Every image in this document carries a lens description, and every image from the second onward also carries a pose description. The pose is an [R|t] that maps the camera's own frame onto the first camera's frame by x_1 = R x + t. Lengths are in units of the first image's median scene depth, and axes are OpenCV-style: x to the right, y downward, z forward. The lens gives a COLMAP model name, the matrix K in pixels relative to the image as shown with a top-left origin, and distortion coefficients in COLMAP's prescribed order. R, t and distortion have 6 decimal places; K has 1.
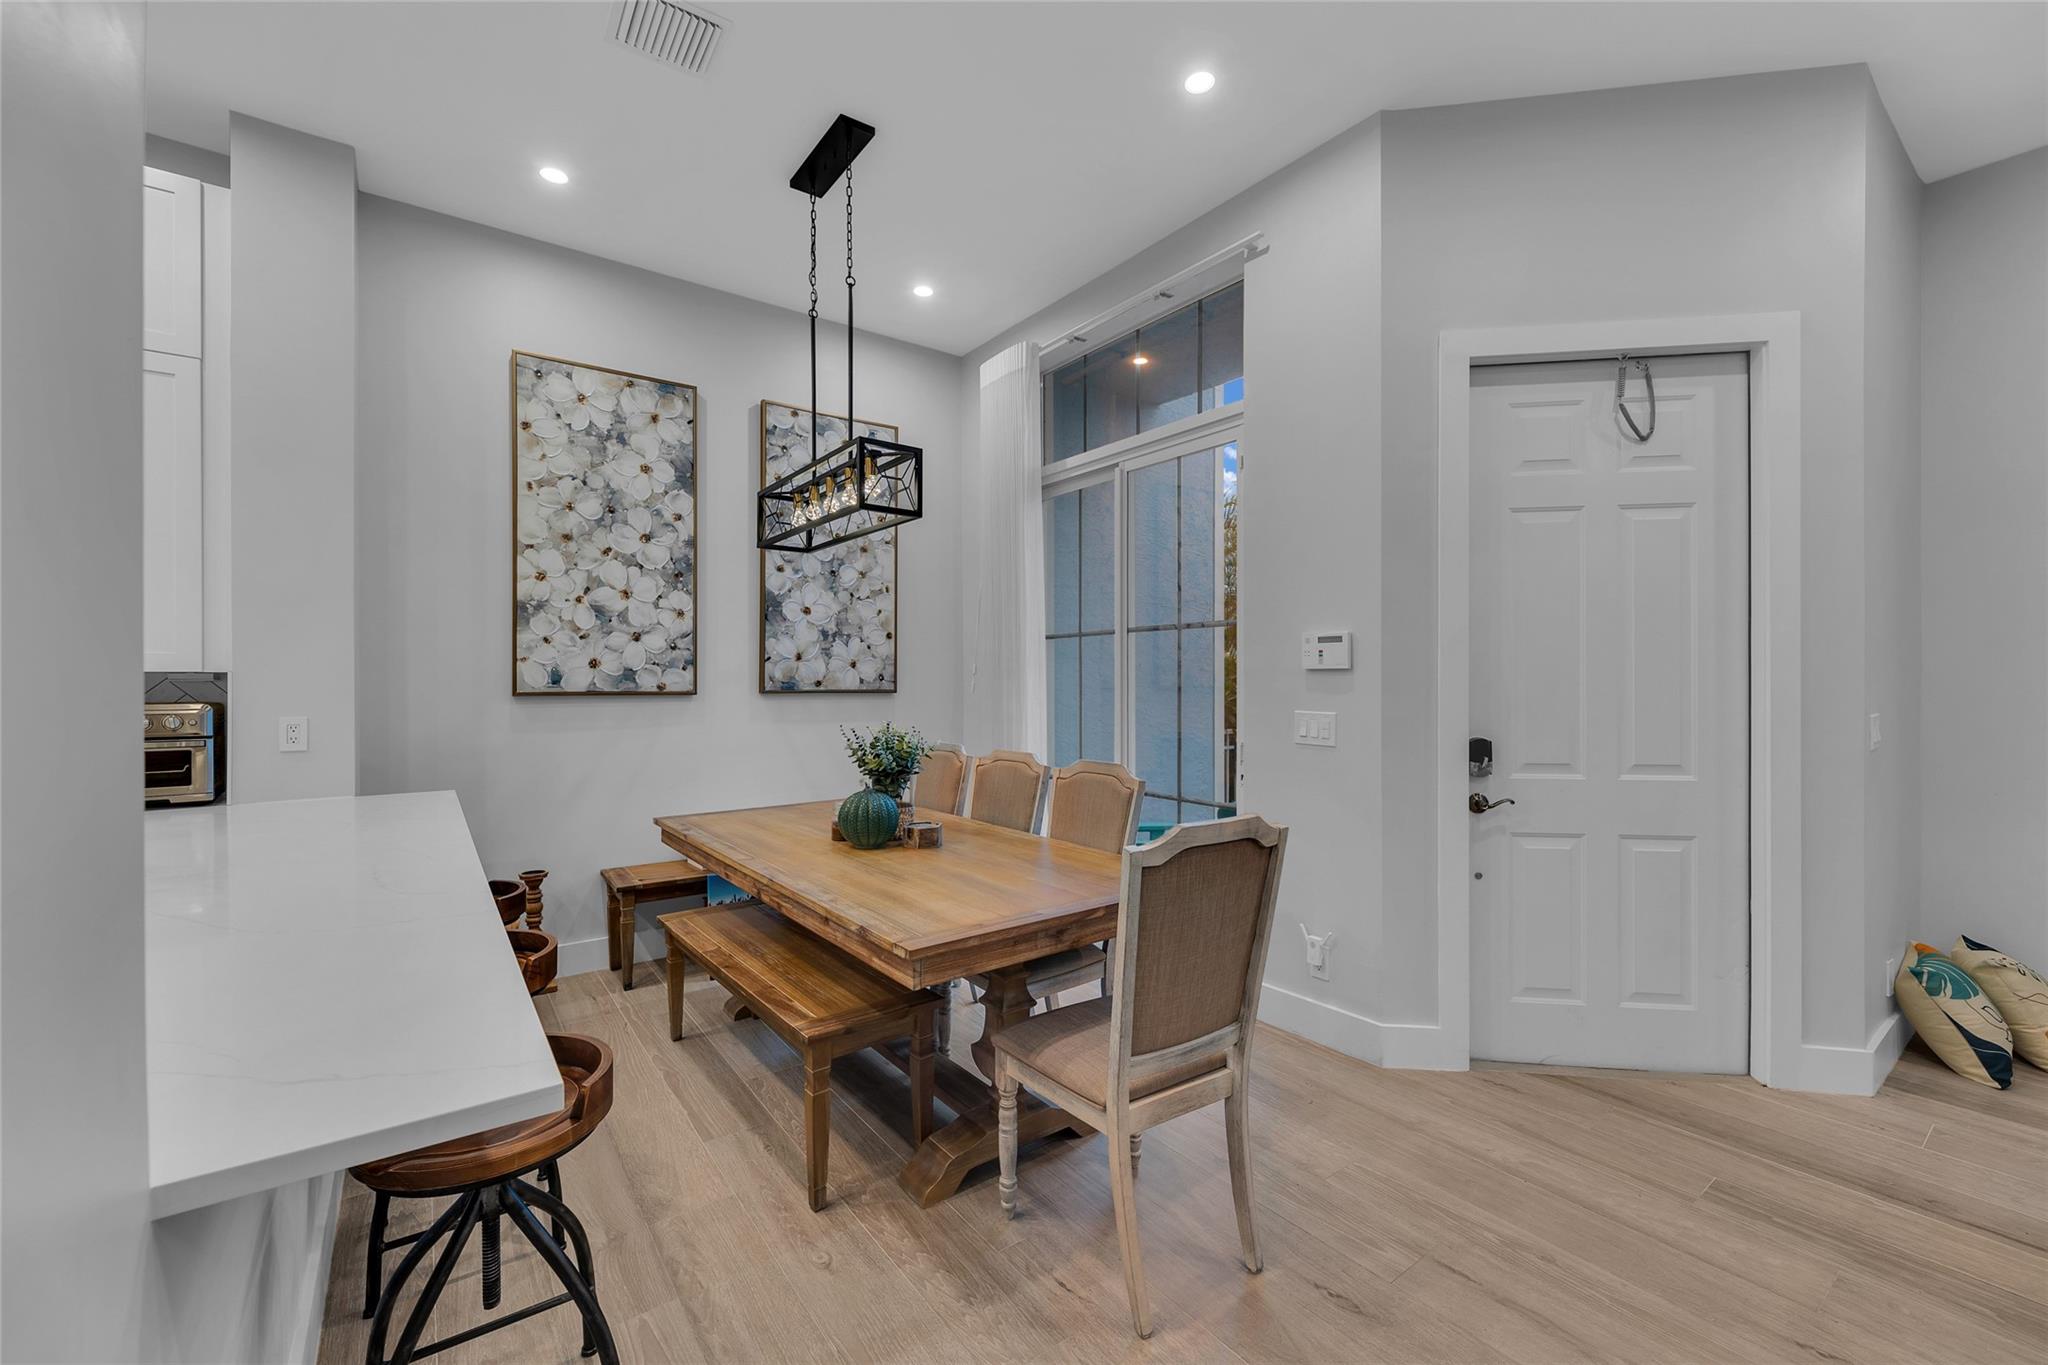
lens RADIAL K [[823.9, 0, 1020.7], [0, 823.9, 680.3], [0, 0, 1]] dist [0.000104, -0.000137]
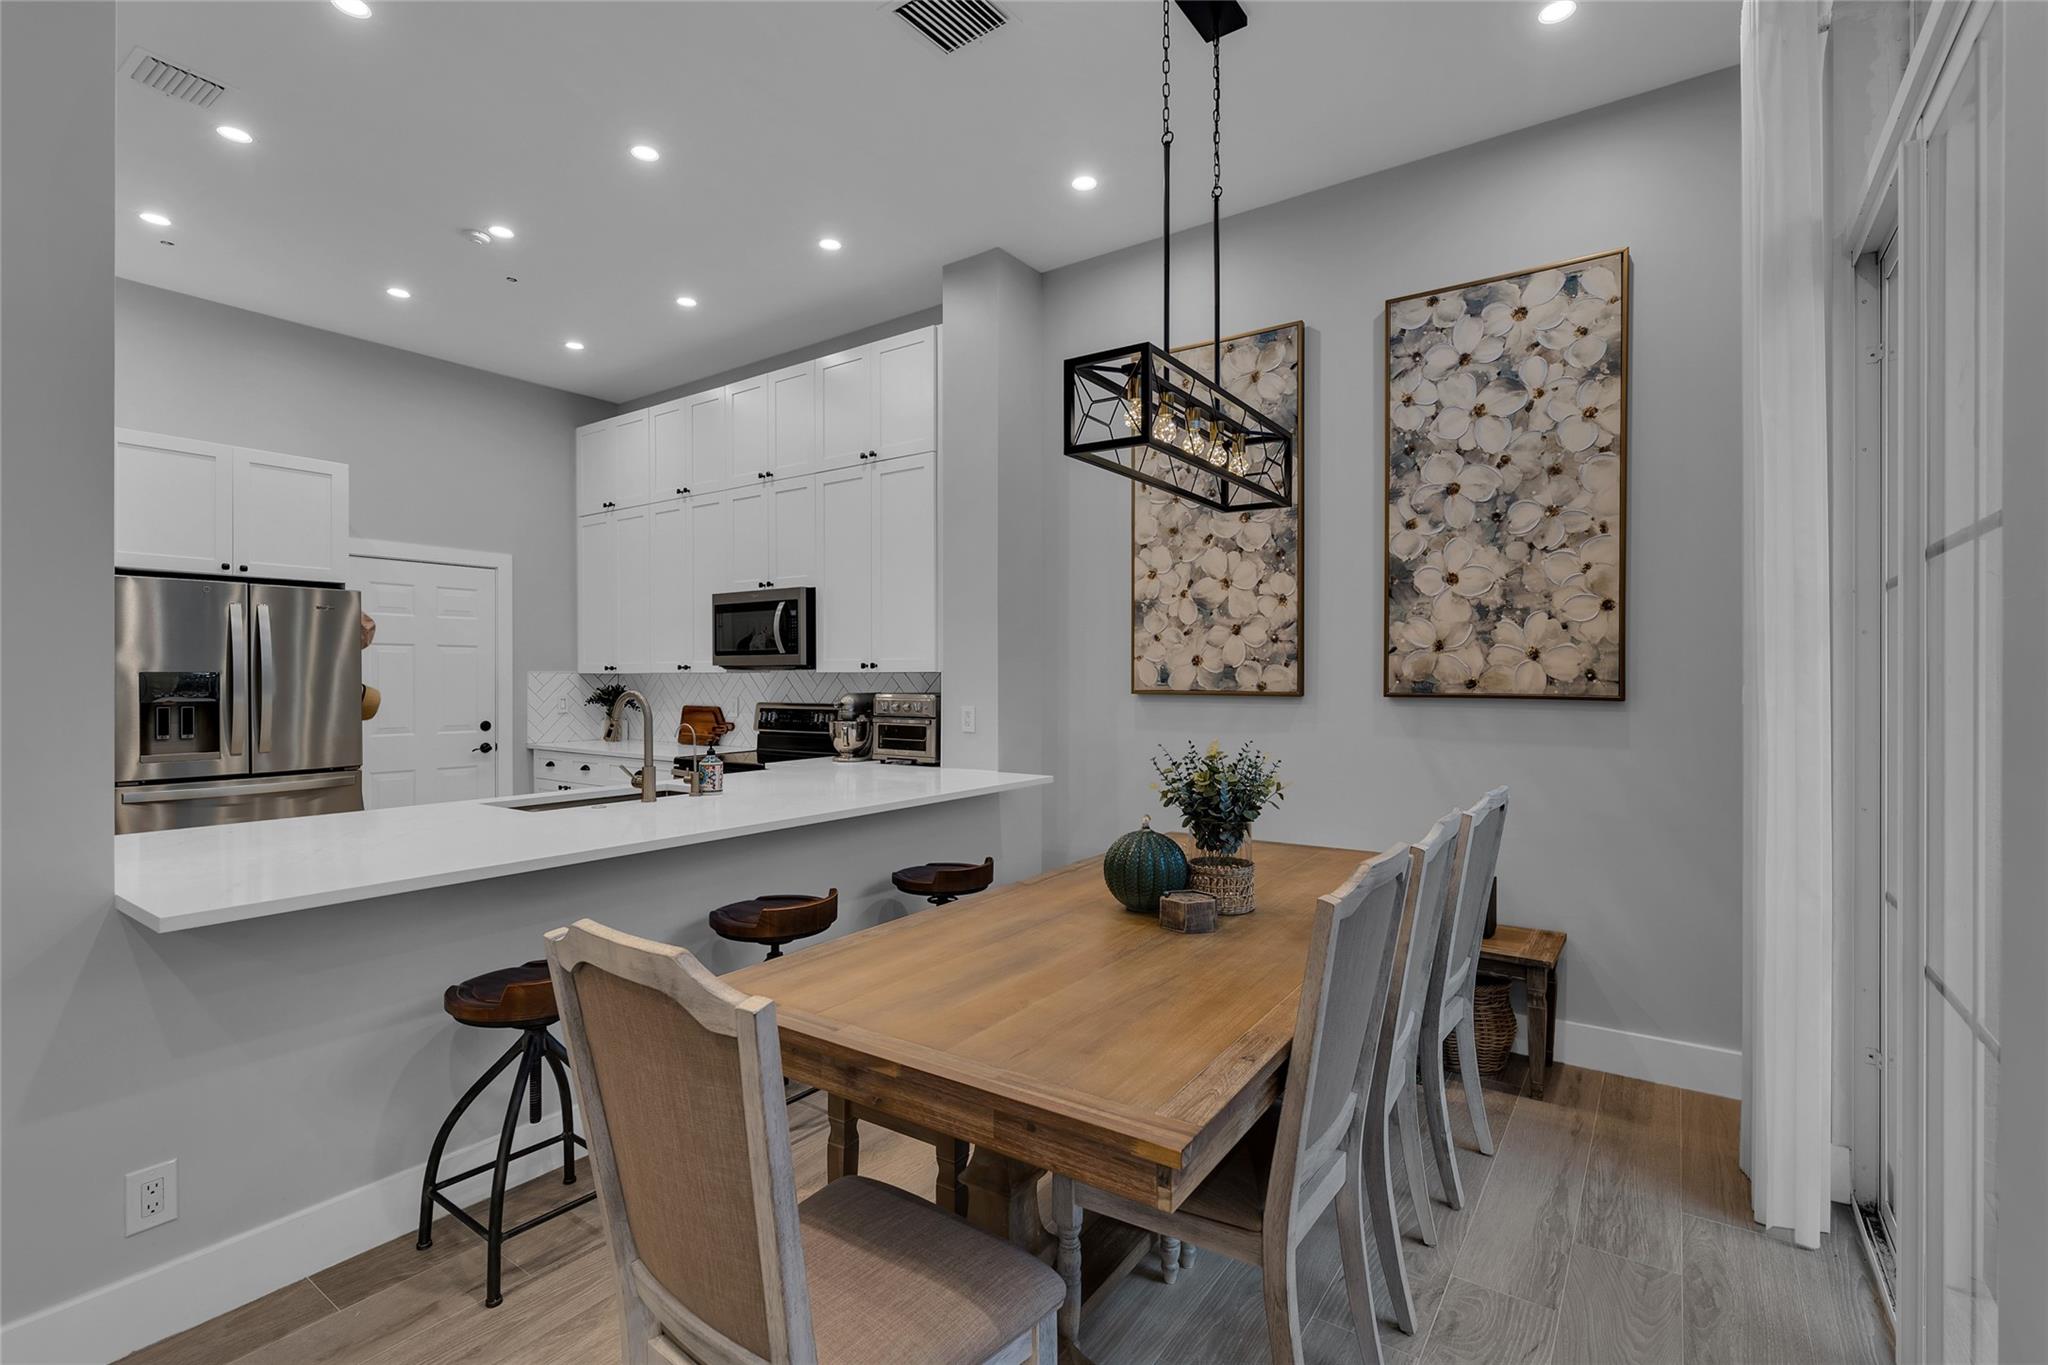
lens RADIAL K [[927.4, 0, 1024.0], [0, 927.4, 682.5], [0, 0, 1]] dist [-0.005845, -0.000530]
pose [[0.313967, 0.007490, -0.949404, 0.424928], [-0.001232, 0.999971, 0.007482, -0.003143], [0.949433, -0.001180, 0.313968, 0.481475]]
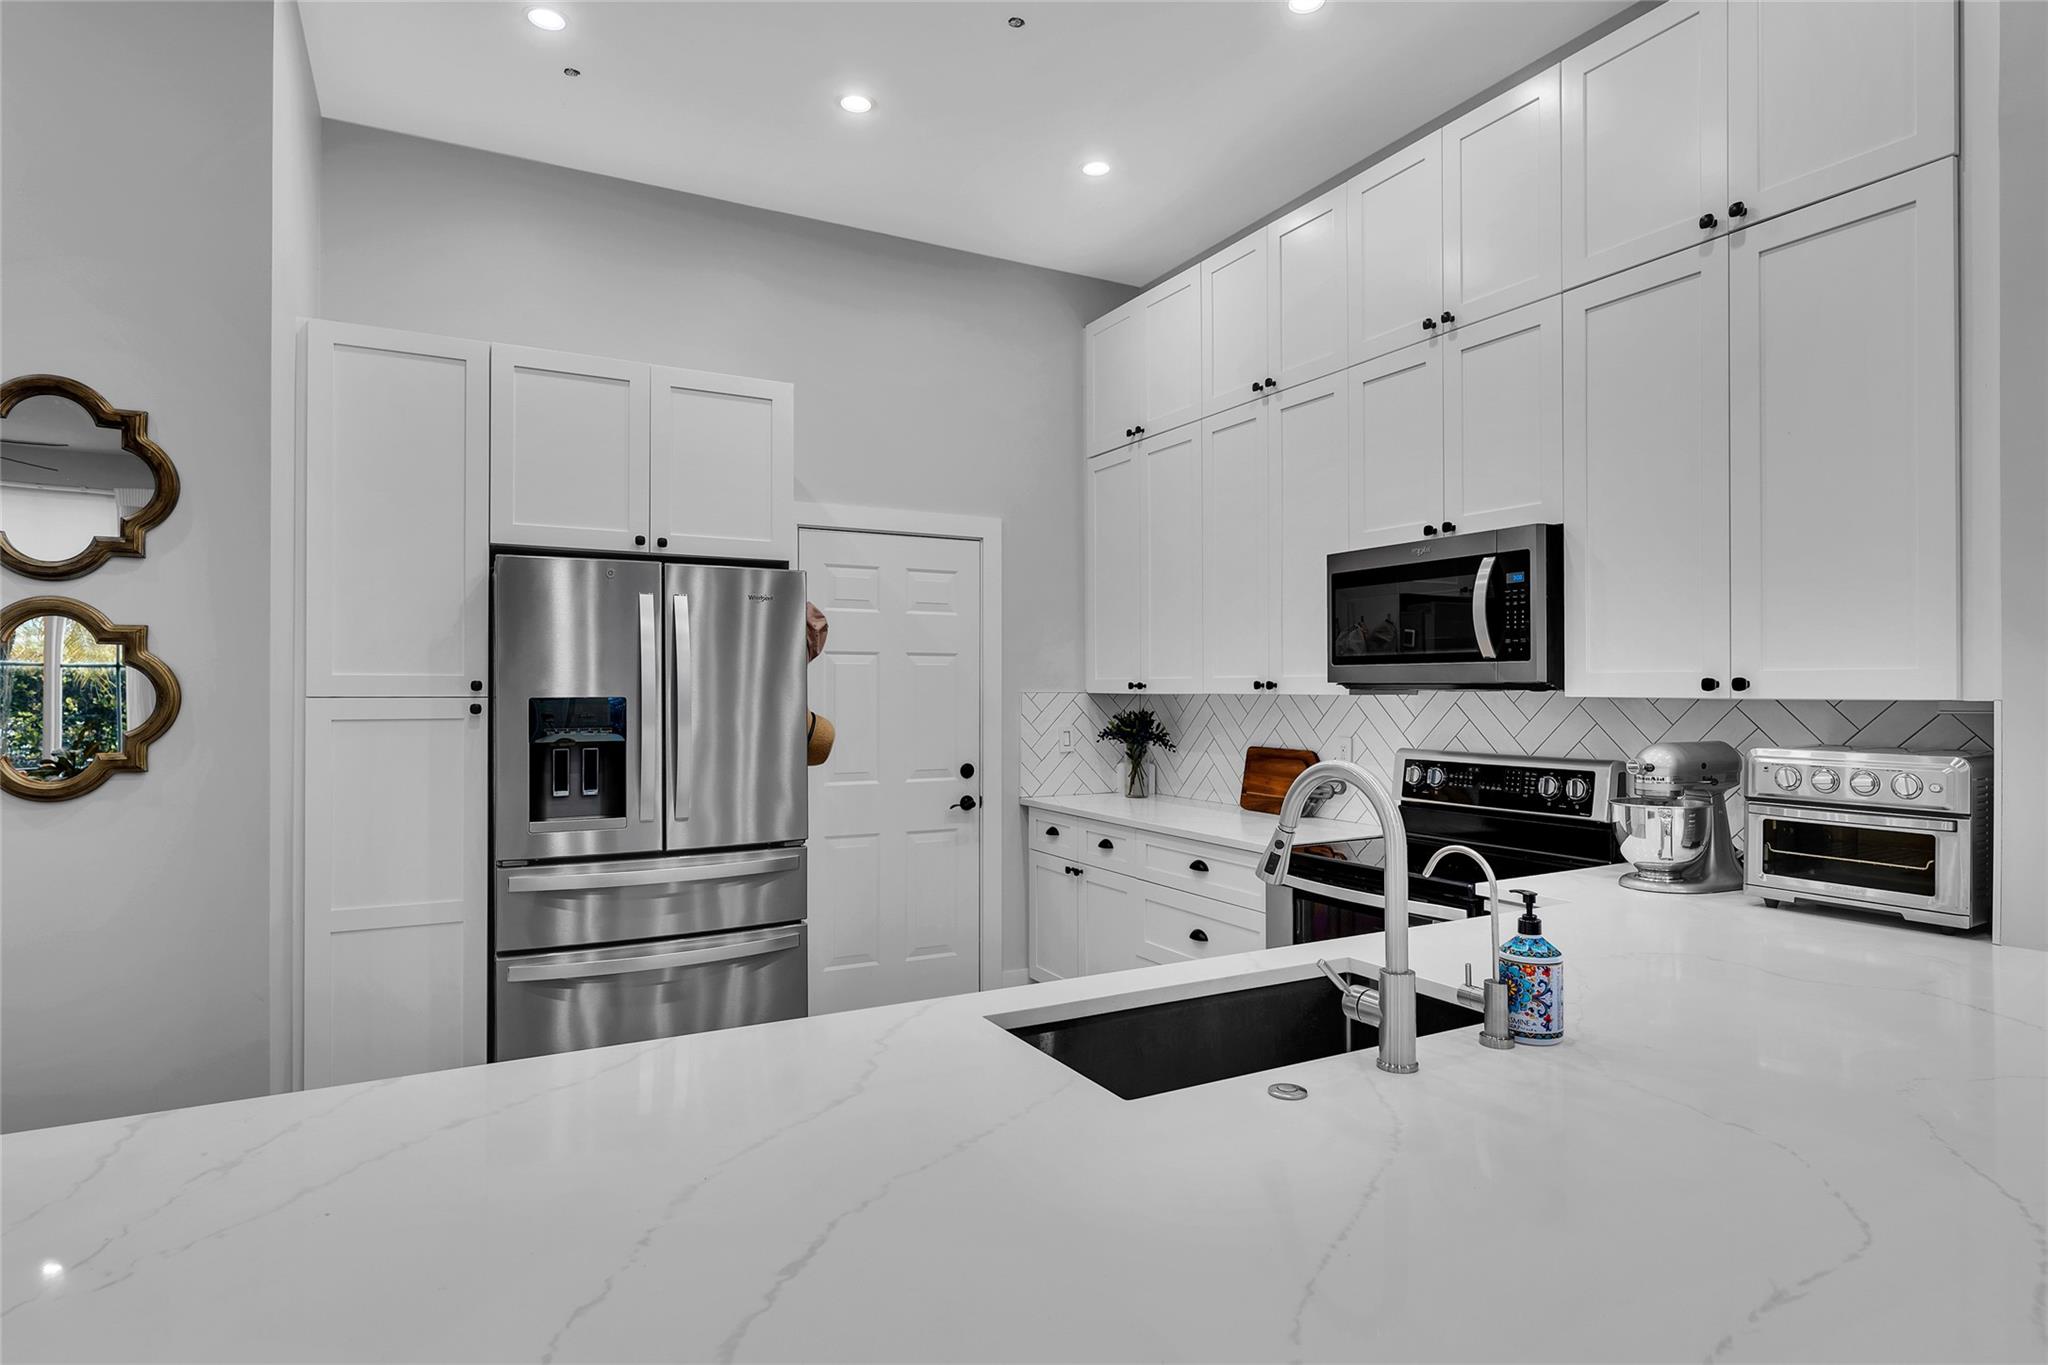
lens RADIAL K [[1081.1, 0, 1024.0], [0, 1081.1, 682.5], [0, 0, 1]] dist [-0.000577, 0.000053]
pose [[-0.137819, -0.002767, -0.990454, -0.120660], [0.000118, 0.999996, -0.002811, -0.015285], [0.990457, -0.000505, -0.137818, 0.345155]]
